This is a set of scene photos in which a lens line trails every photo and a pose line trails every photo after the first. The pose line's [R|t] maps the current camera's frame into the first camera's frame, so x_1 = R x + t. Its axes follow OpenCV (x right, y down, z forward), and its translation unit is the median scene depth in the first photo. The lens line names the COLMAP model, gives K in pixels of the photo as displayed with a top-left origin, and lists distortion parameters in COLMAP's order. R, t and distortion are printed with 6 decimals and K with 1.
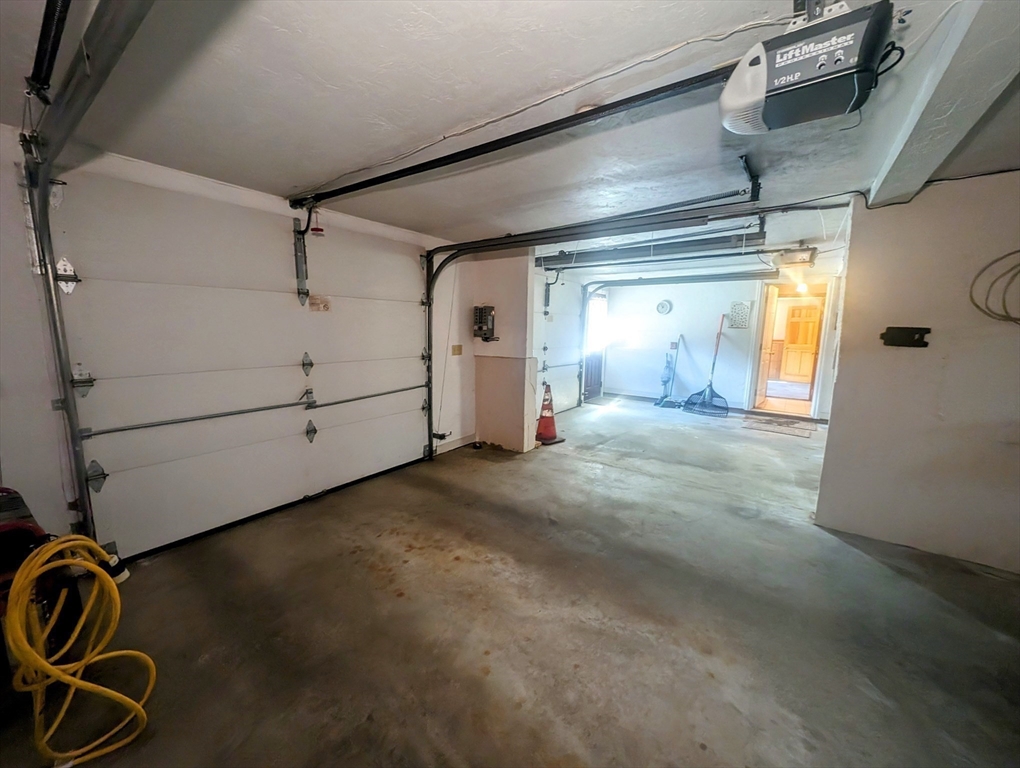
lens RADIAL K [[386.7, 0, 506.6], [0, 386.7, 383.5], [0, 0, 1]] dist [0.007475, -0.003431]
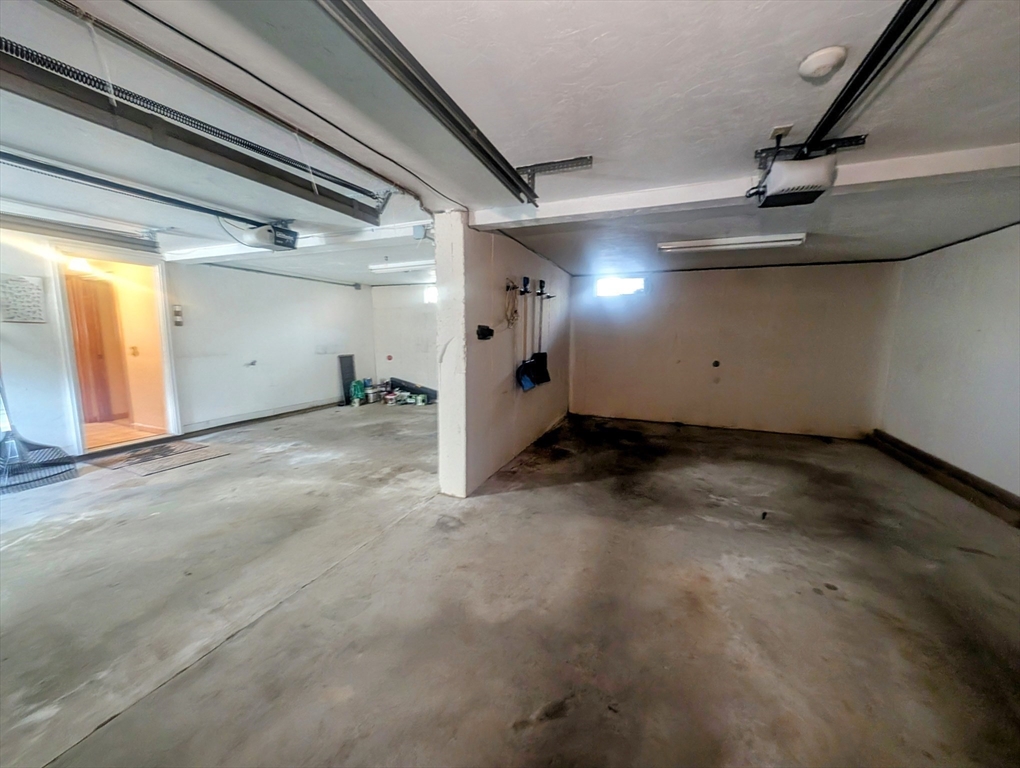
lens RADIAL K [[386.7, 0, 506.0], [0, 386.7, 384.8], [0, 0, 1]] dist [0.007475, -0.003431]
pose [[-0.227243, -0.151751, 0.961942, -0.272786], [0.129097, 0.974372, 0.184209, -0.151084], [-0.965243, 0.166044, -0.201829, 1.023939]]
